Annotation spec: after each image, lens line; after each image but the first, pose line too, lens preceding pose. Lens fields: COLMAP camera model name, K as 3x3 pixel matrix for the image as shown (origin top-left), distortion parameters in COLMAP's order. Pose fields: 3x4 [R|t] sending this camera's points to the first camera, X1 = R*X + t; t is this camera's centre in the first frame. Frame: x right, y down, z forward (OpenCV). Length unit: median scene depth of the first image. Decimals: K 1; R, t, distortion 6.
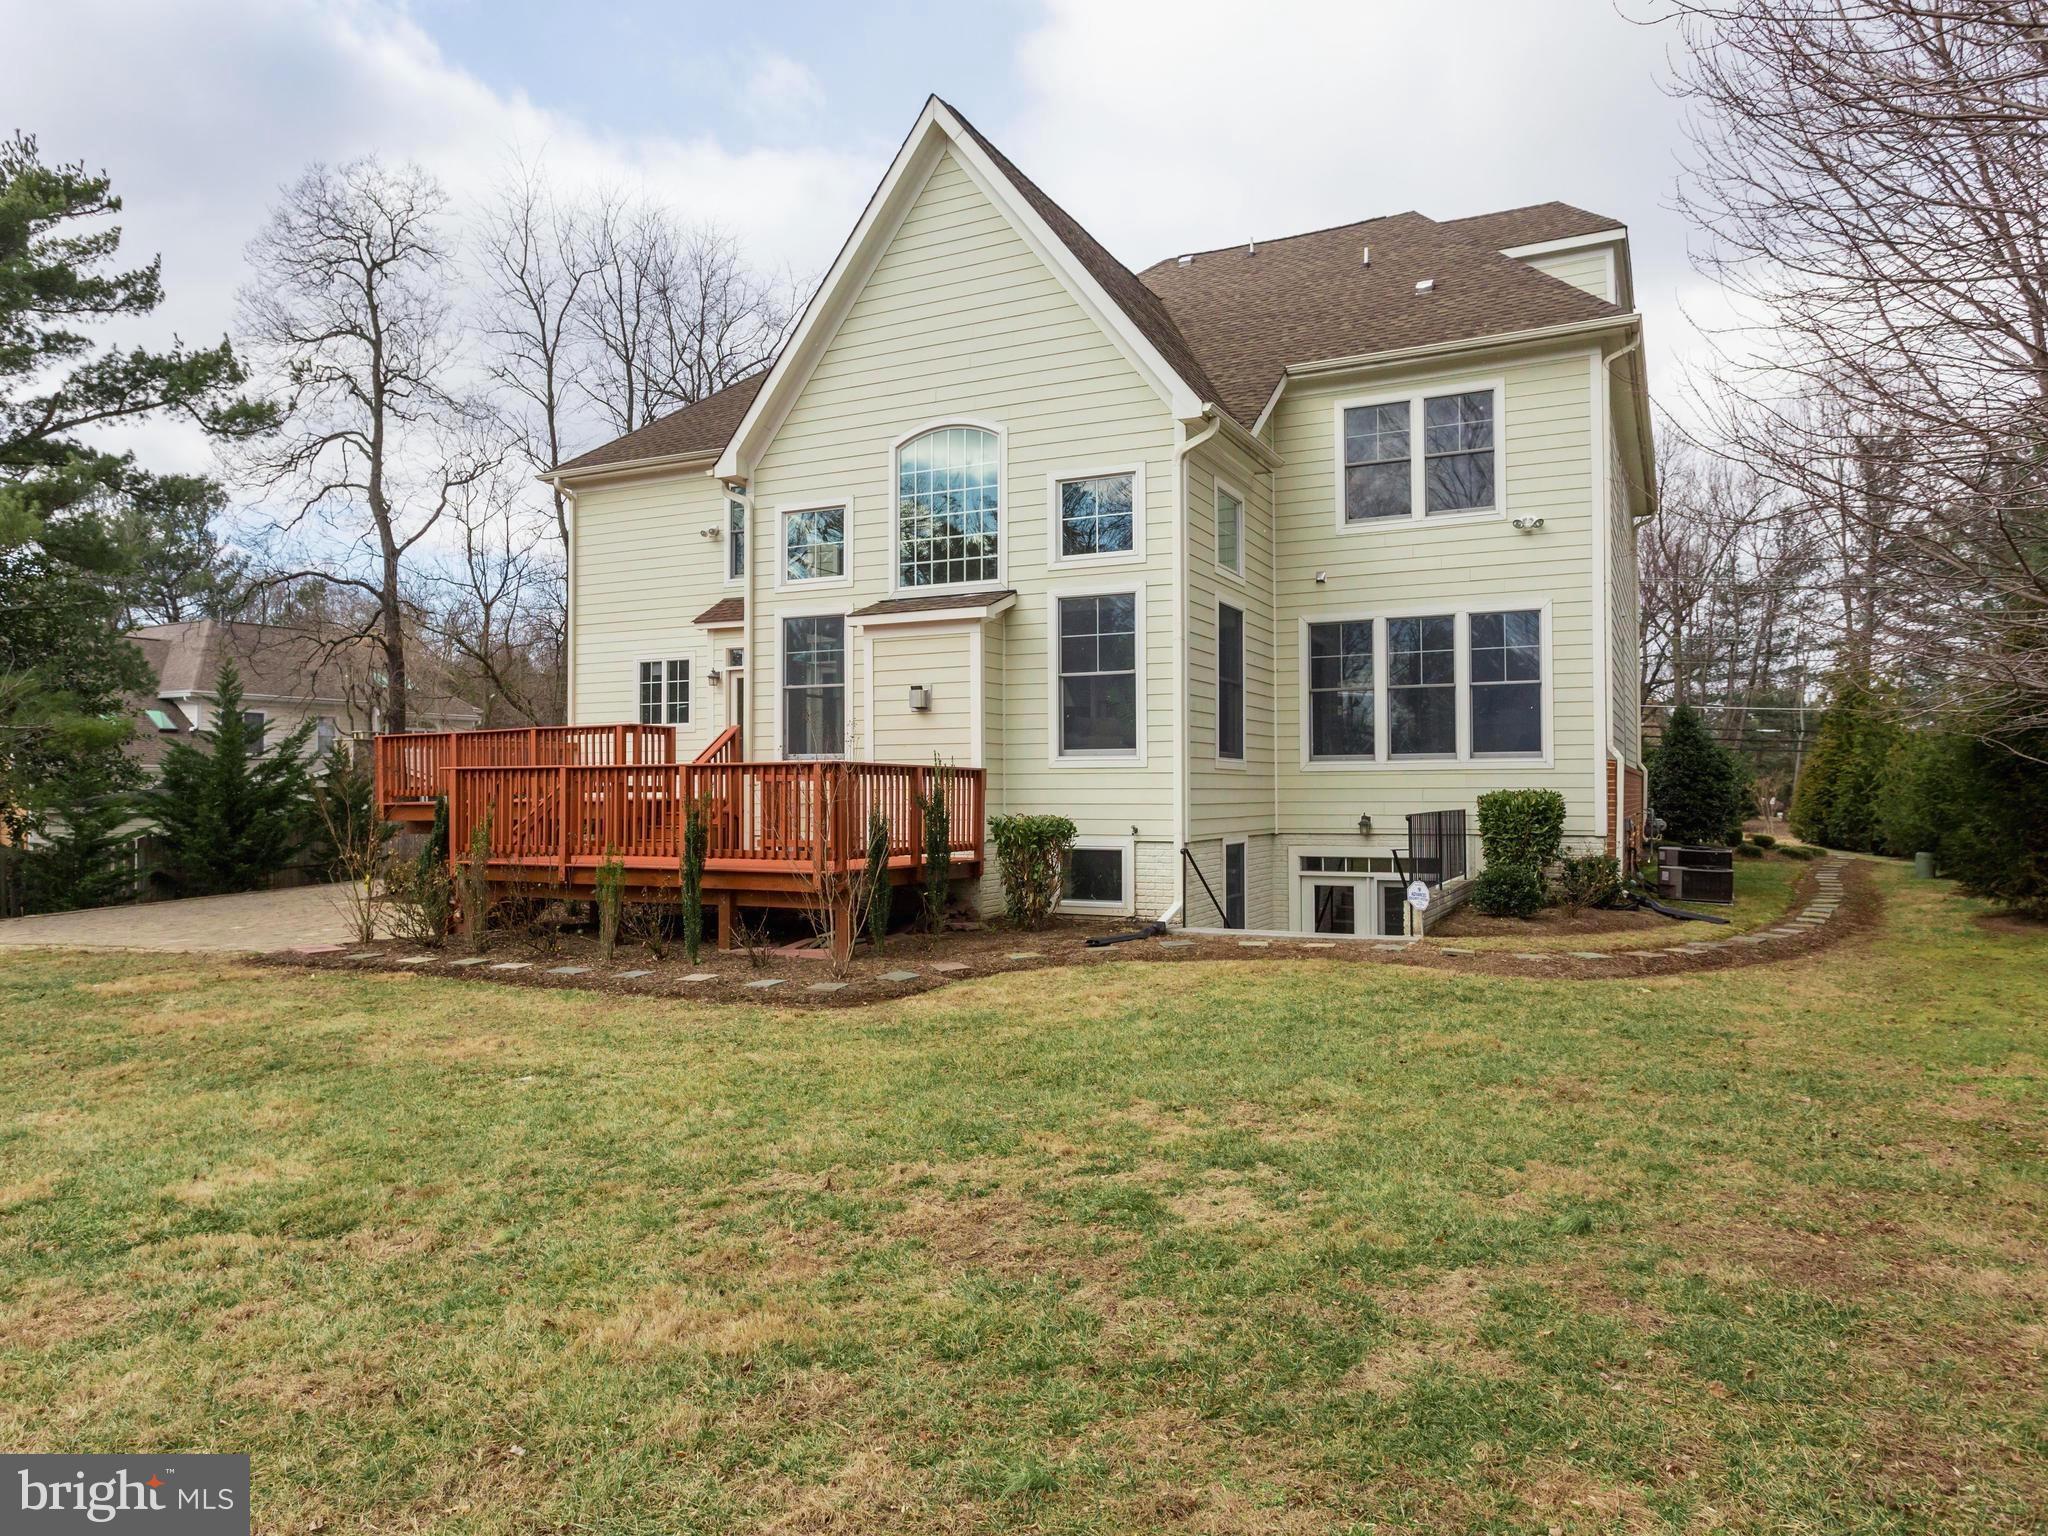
lens RADIAL K [[1313.5, 0, 1043.2], [0, 1313.5, 752.1], [0, 0, 1]] dist [-0.008958, -0.002013]
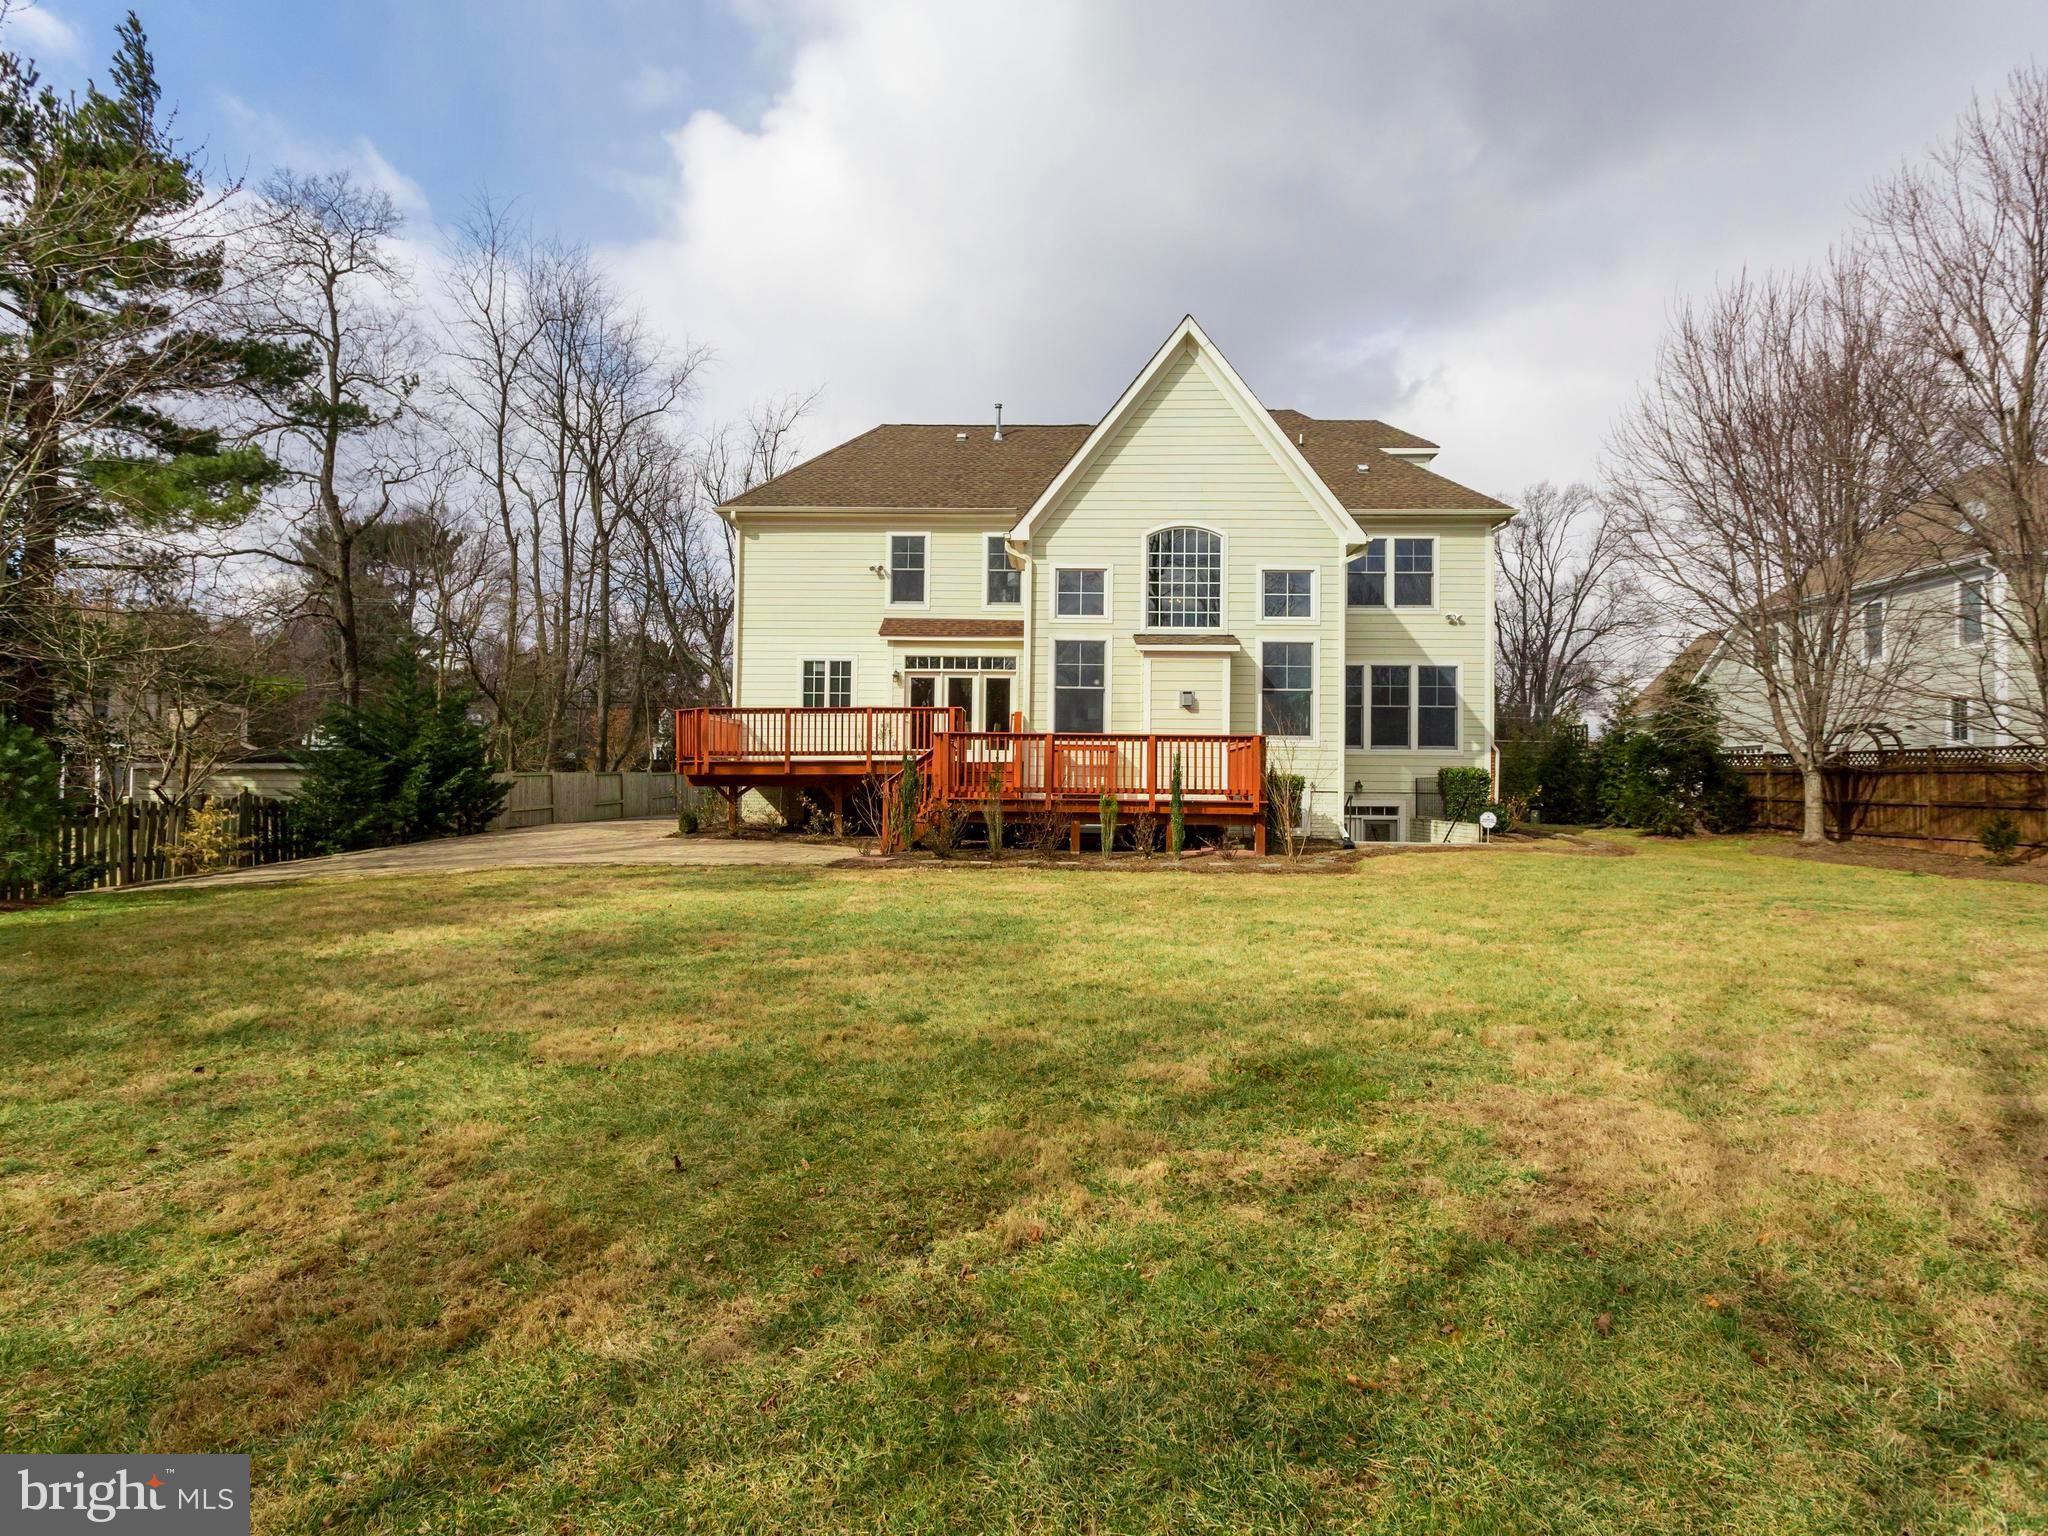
lens RADIAL K [[1094.4, 0, 1006.8], [0, 1094.4, 761.1], [0, 0, 1]] dist [0.003134, 0.000941]
pose [[0.918193, 0.028076, 0.395138, -0.746153], [-0.028245, 0.999586, -0.005391, 0.043590], [-0.395126, -0.006211, 0.918606, -0.119848]]
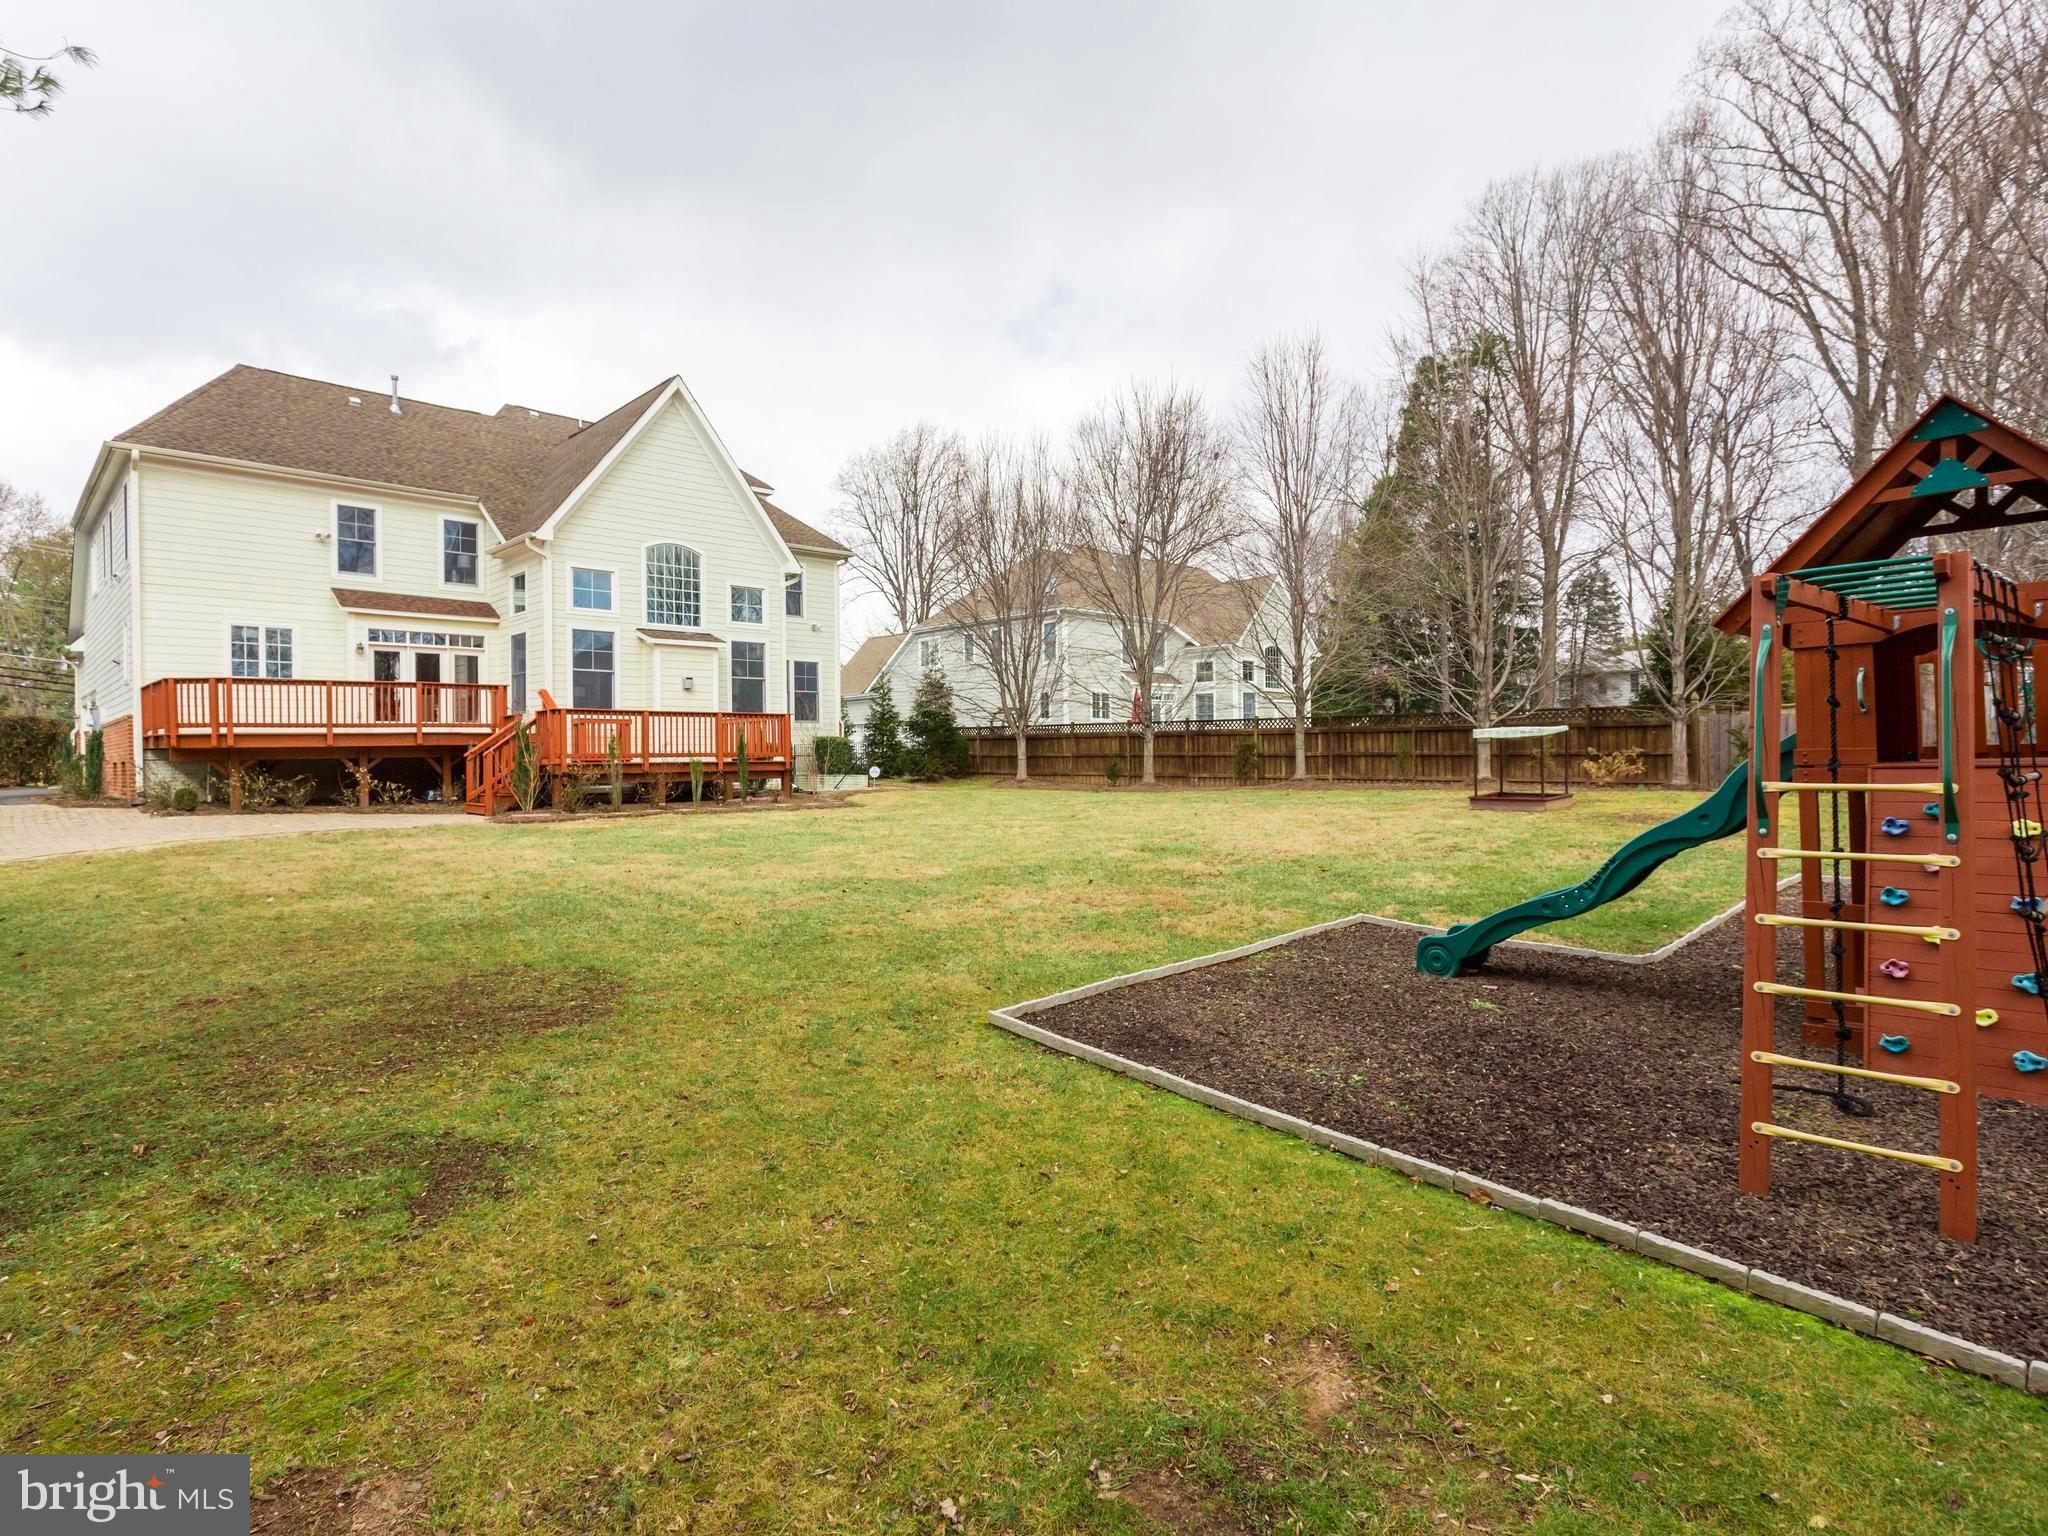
lens RADIAL K [[1094.4, 0, 1006.8], [0, 1094.4, 761.1], [0, 0, 1]] dist [0.003134, 0.000941]
pose [[0.347517, 0.002115, 0.937671, -1.365098], [-0.011996, 0.999926, 0.002191, 0.062373], [-0.937597, -0.012010, 0.347517, -0.035158]]
